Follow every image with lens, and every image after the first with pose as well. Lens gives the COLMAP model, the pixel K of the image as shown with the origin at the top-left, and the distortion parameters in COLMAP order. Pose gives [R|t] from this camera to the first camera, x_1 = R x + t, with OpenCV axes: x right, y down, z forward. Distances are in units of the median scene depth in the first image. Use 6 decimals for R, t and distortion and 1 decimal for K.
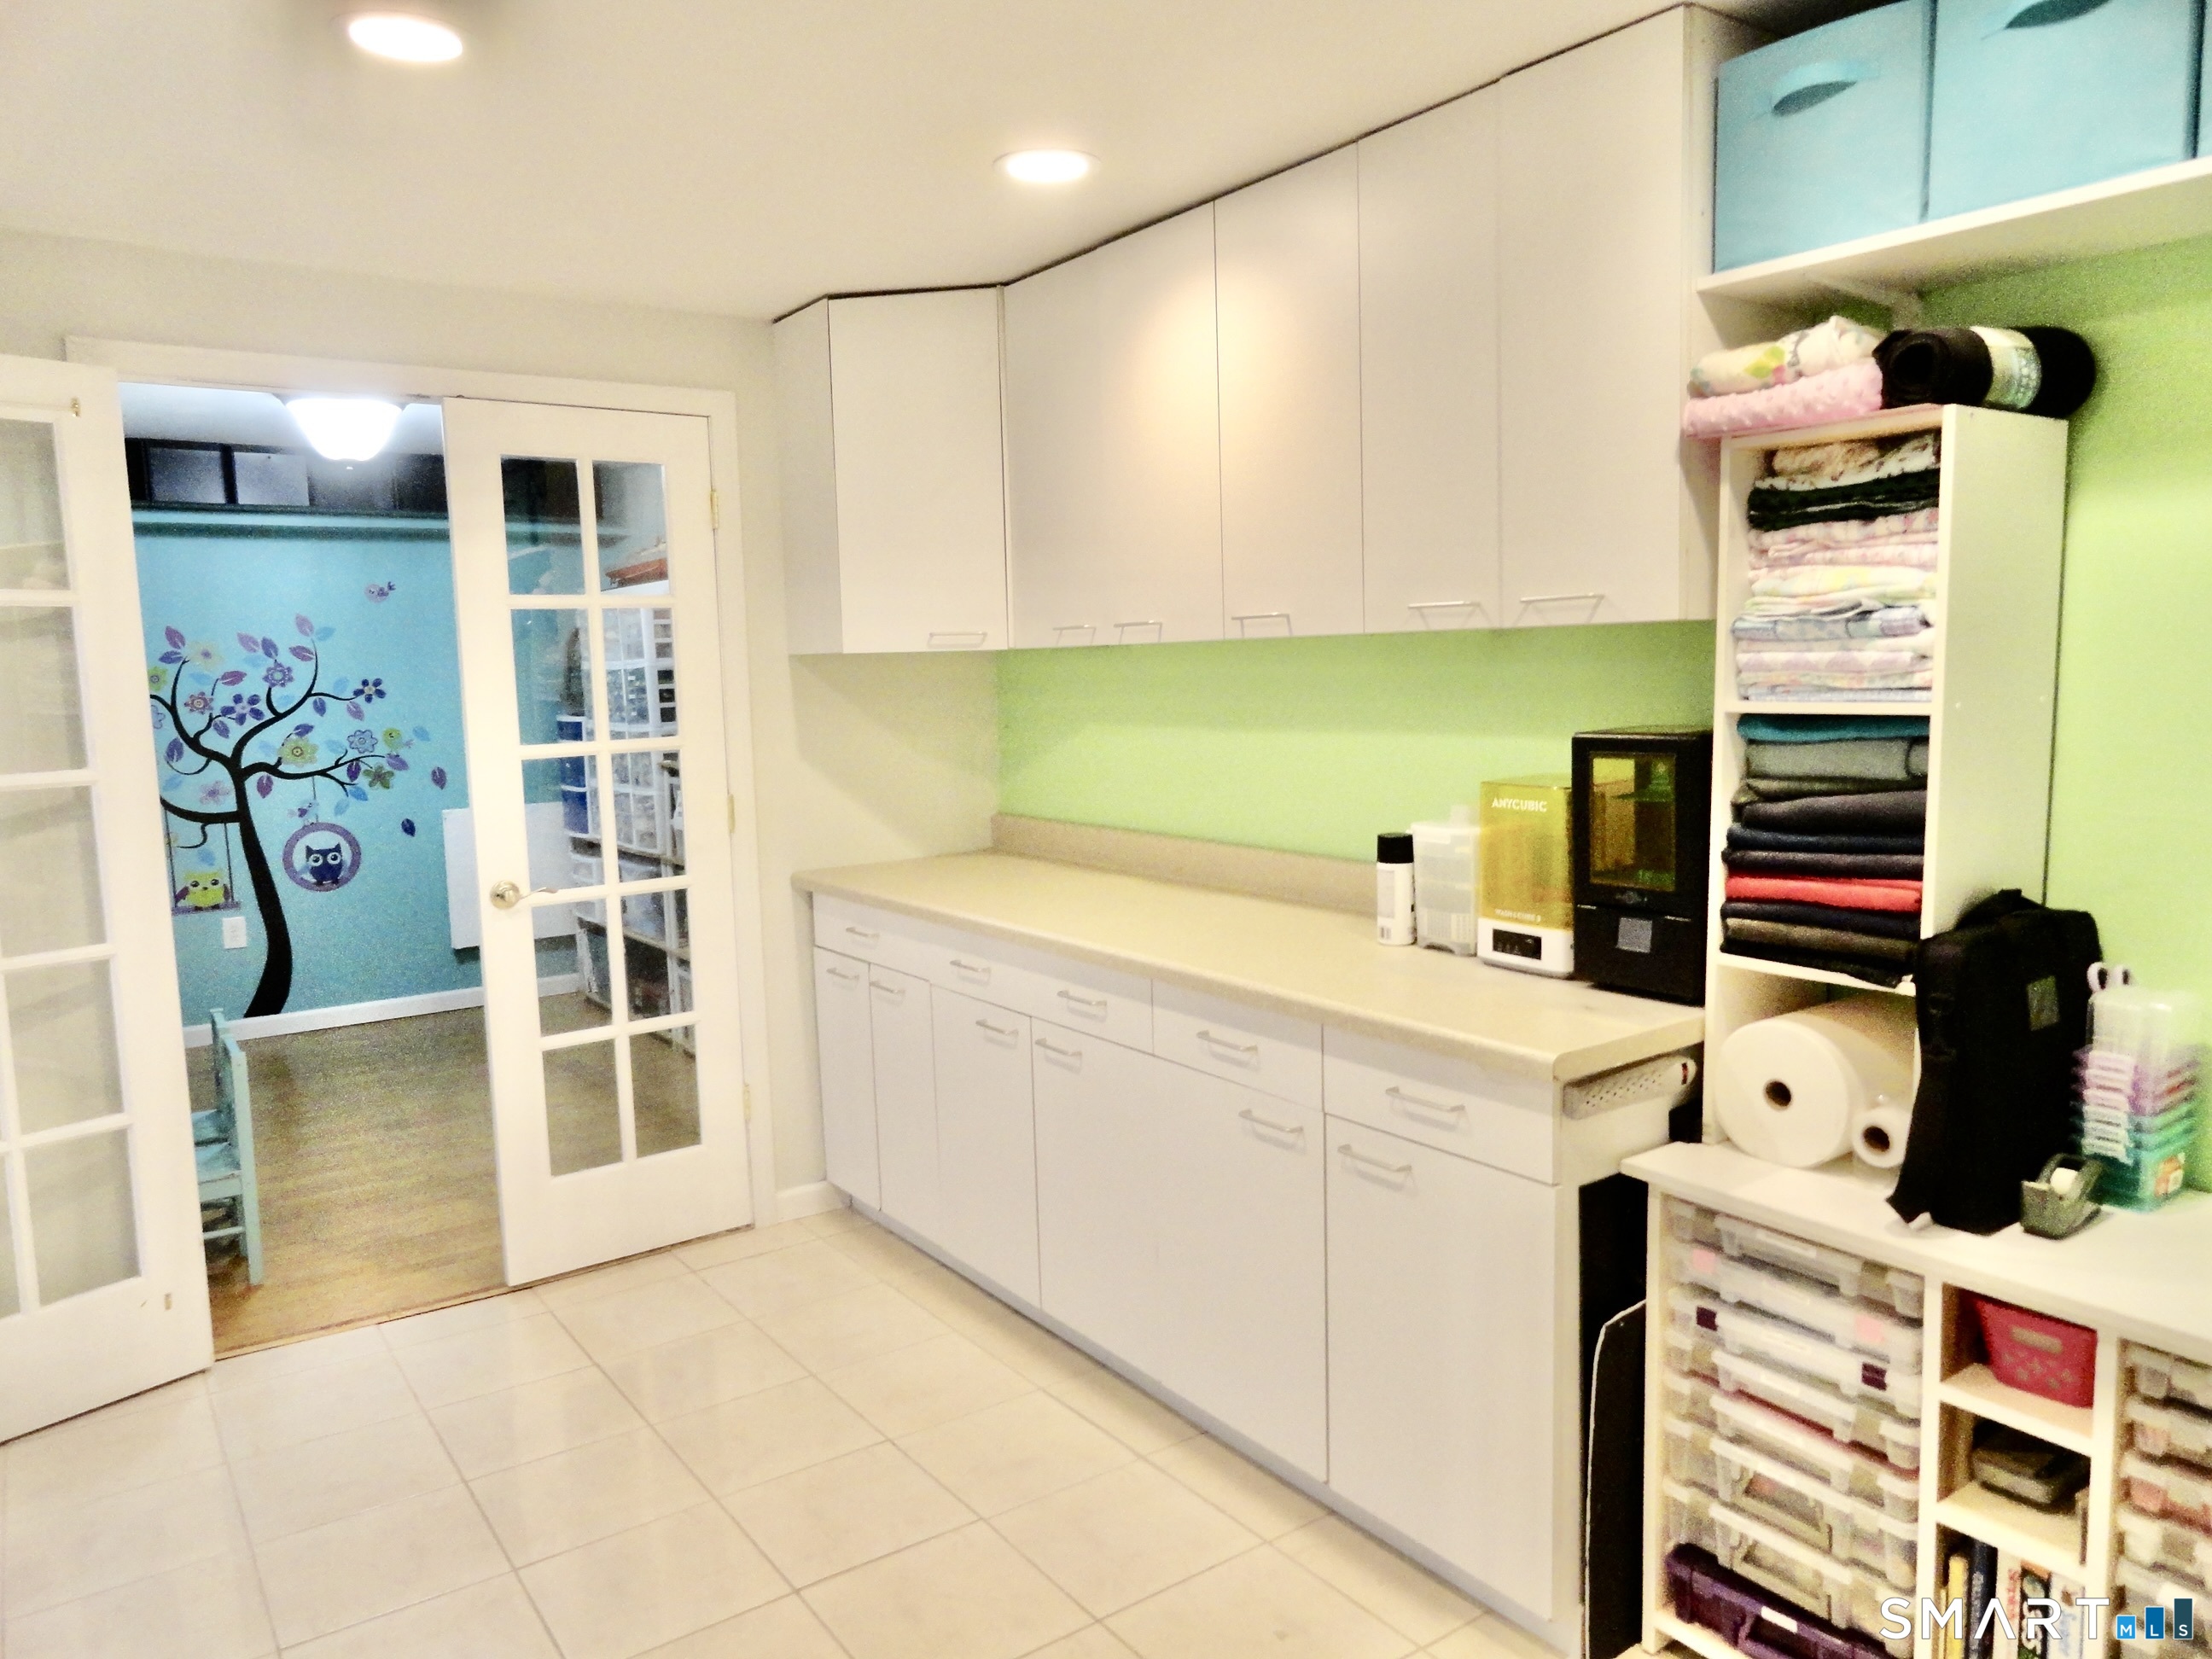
lens RADIAL K [[1528.7, 0, 1118.0], [0, 1528.7, 833.2], [0, 0, 1]] dist [-0.005963, 0.007398]
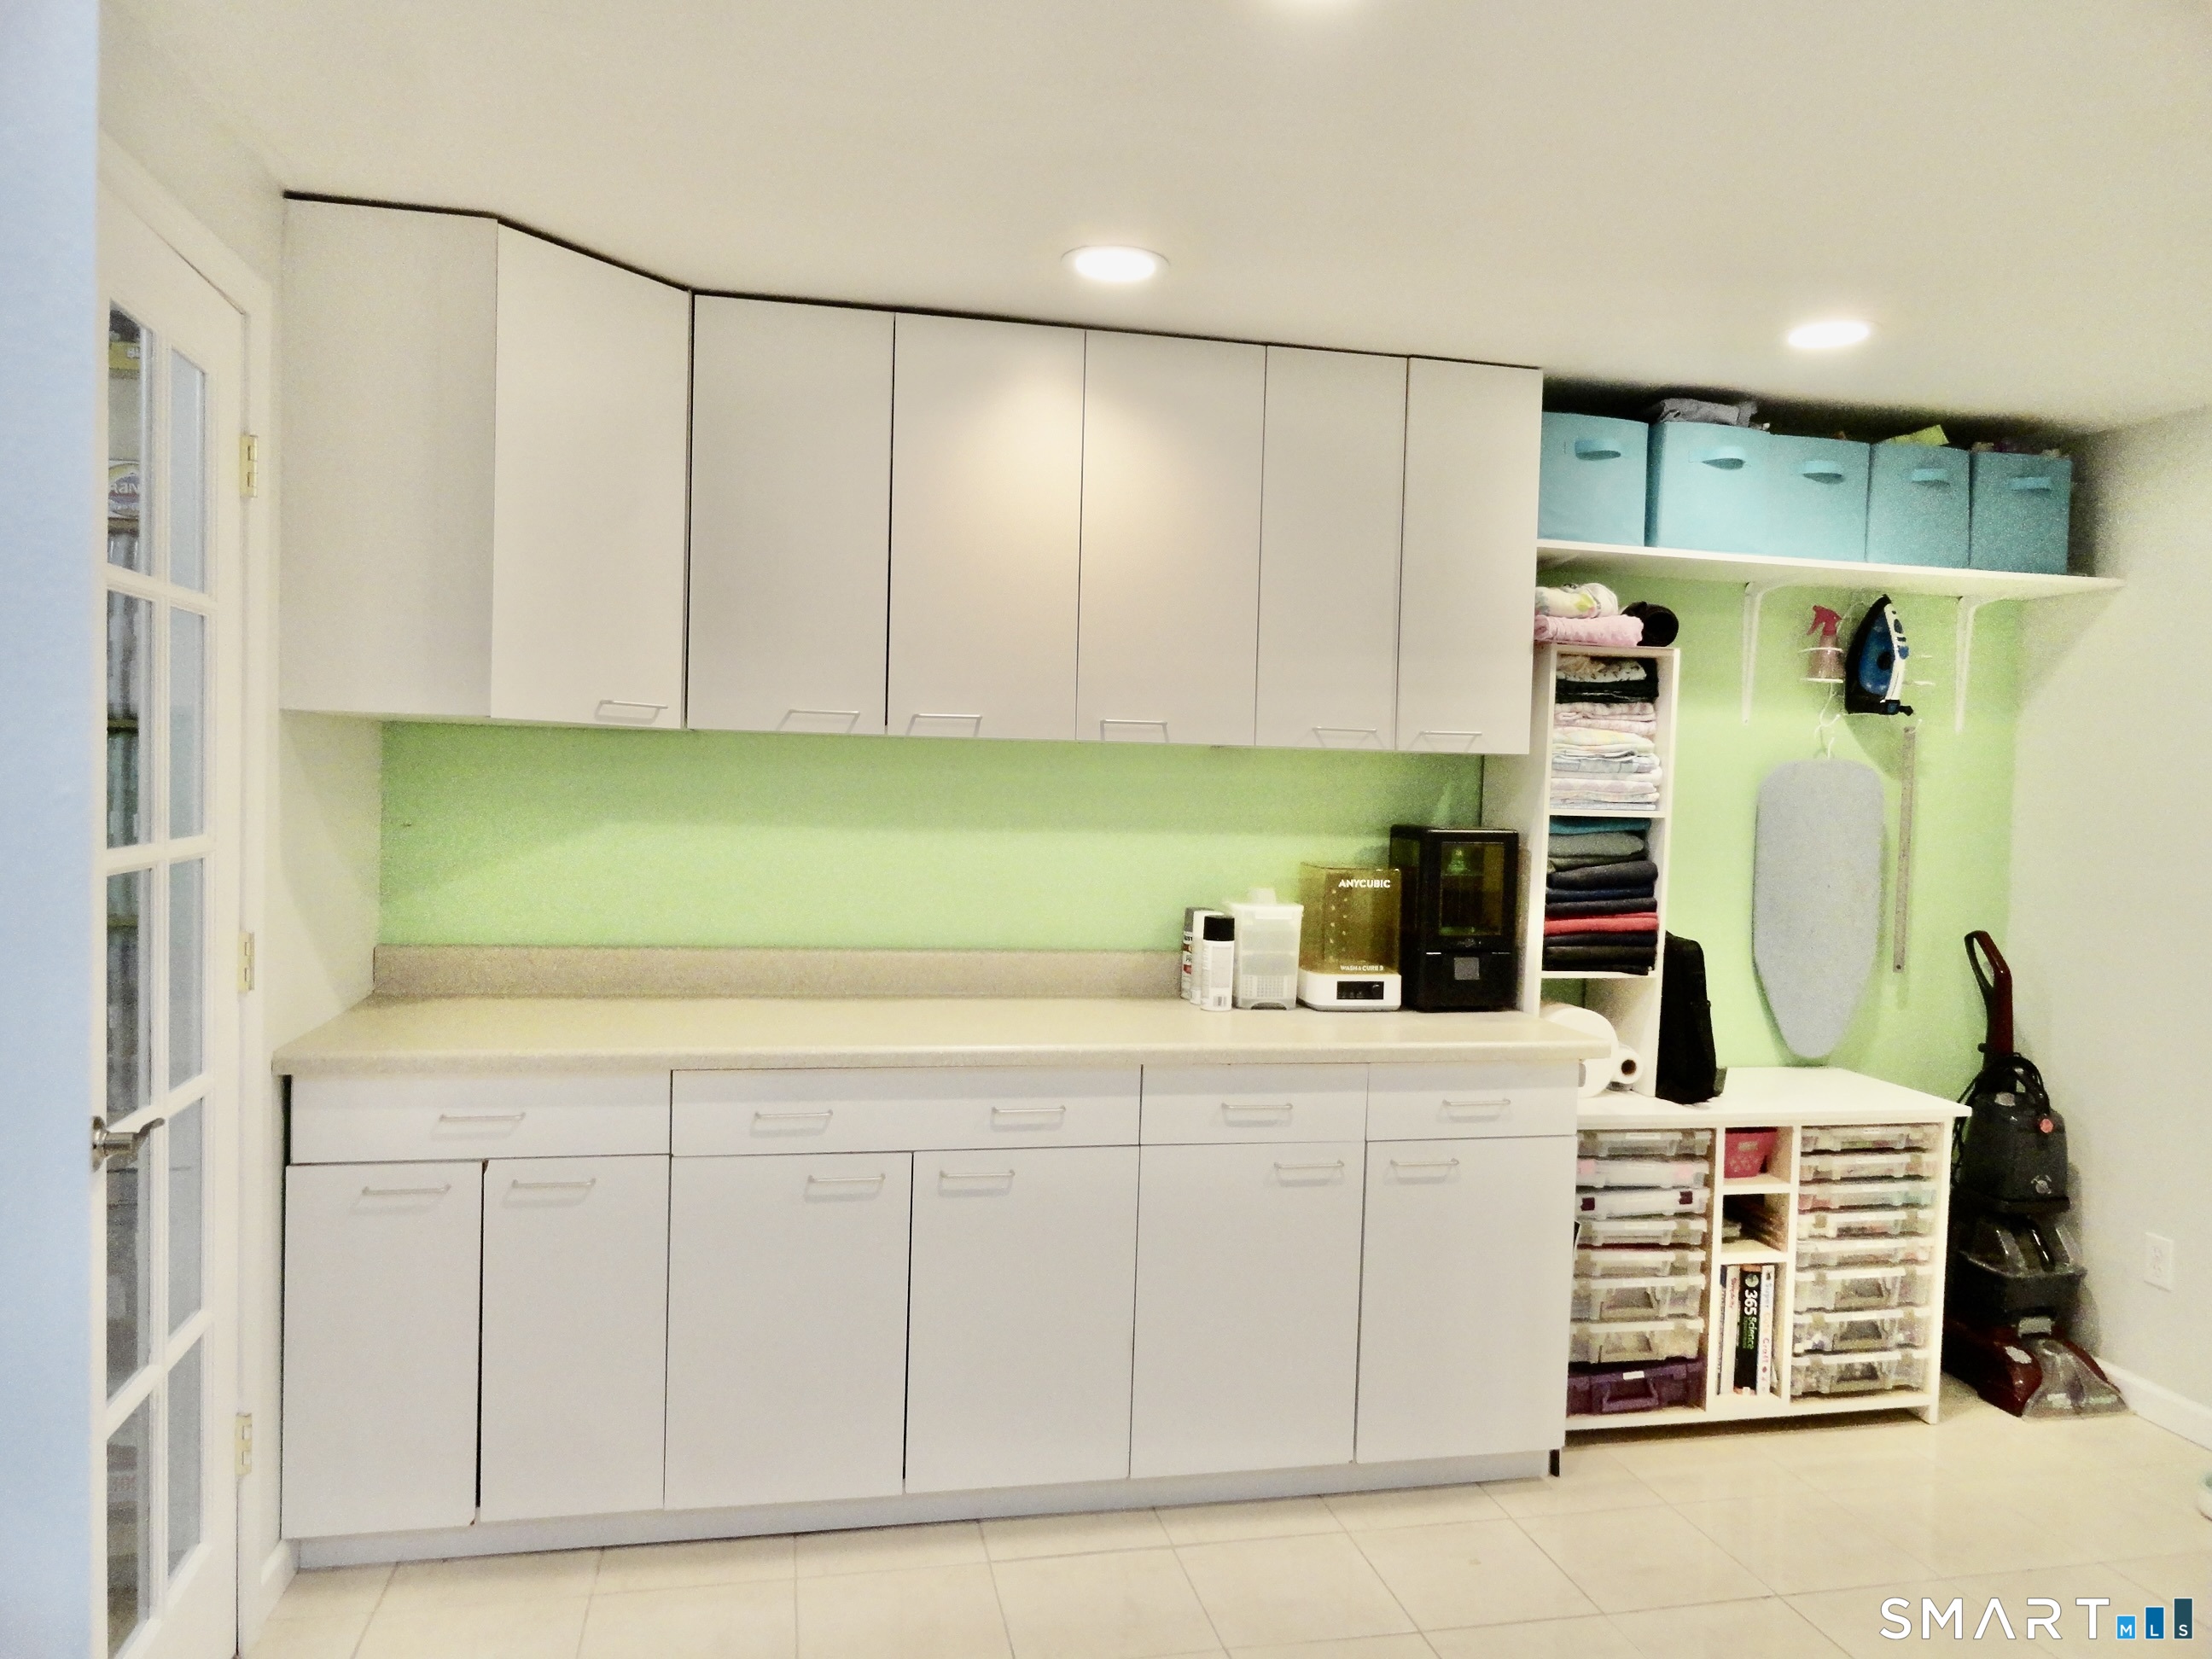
lens RADIAL K [[1528.7, 0, 1117.4], [0, 1528.7, 828.3], [0, 0, 1]] dist [-0.005963, 0.007398]
pose [[0.390817, 0.005374, 0.920453, -1.231231], [0.065818, 0.997260, -0.033769, -0.042579], [-0.918112, 0.073780, 0.389393, 0.805239]]
